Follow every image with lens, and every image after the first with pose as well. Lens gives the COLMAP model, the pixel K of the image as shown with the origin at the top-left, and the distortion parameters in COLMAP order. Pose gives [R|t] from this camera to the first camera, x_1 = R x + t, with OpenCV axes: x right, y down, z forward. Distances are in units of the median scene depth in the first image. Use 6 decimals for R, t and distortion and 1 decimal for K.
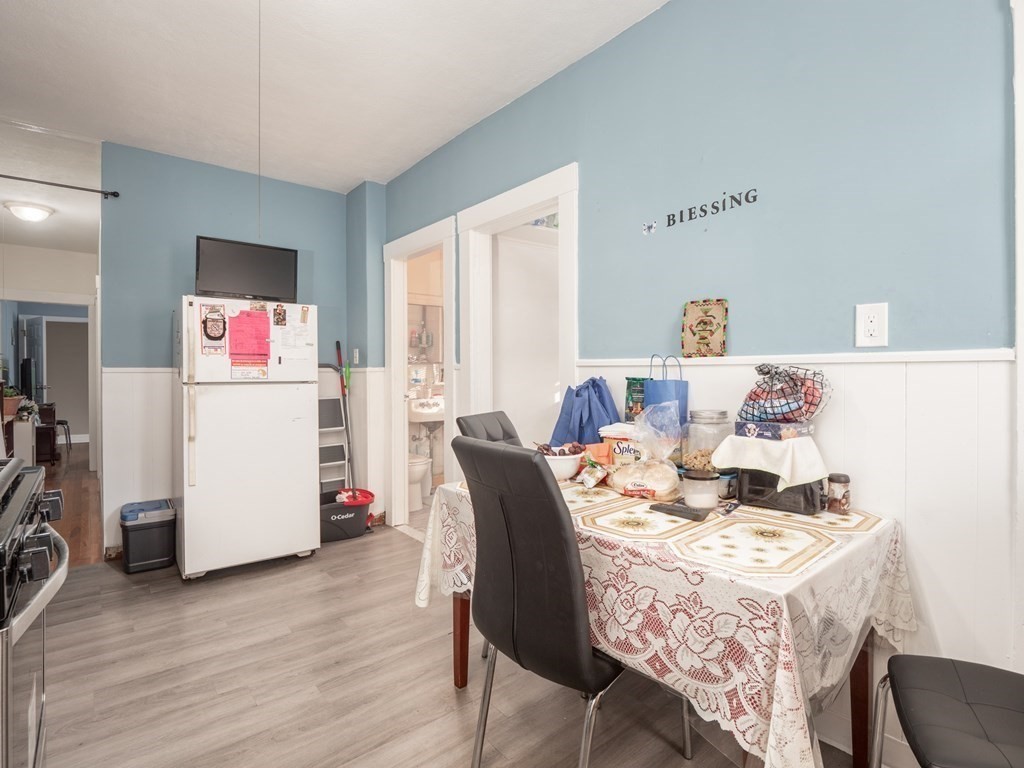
lens RADIAL K [[515.1, 0, 505.2], [0, 515.1, 380.7], [0, 0, 1]] dist [-0.013582, -0.000651]
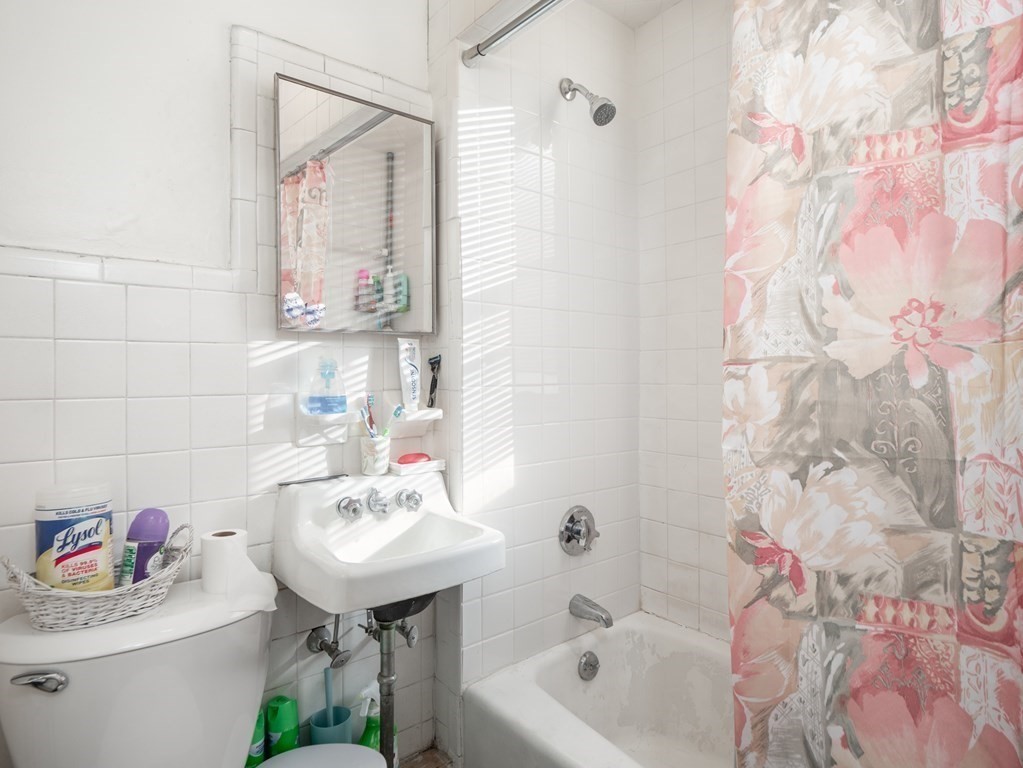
lens RADIAL K [[581.6, 0, 509.1], [0, 581.6, 363.8], [0, 0, 1]] dist [-0.003421, -0.000986]
pose [[0.999924, 0.001004, 0.012263, -0.089269], [-0.000636, 0.999549, -0.030008, -0.010625], [-0.012288, 0.029998, 0.999474, 0.717217]]
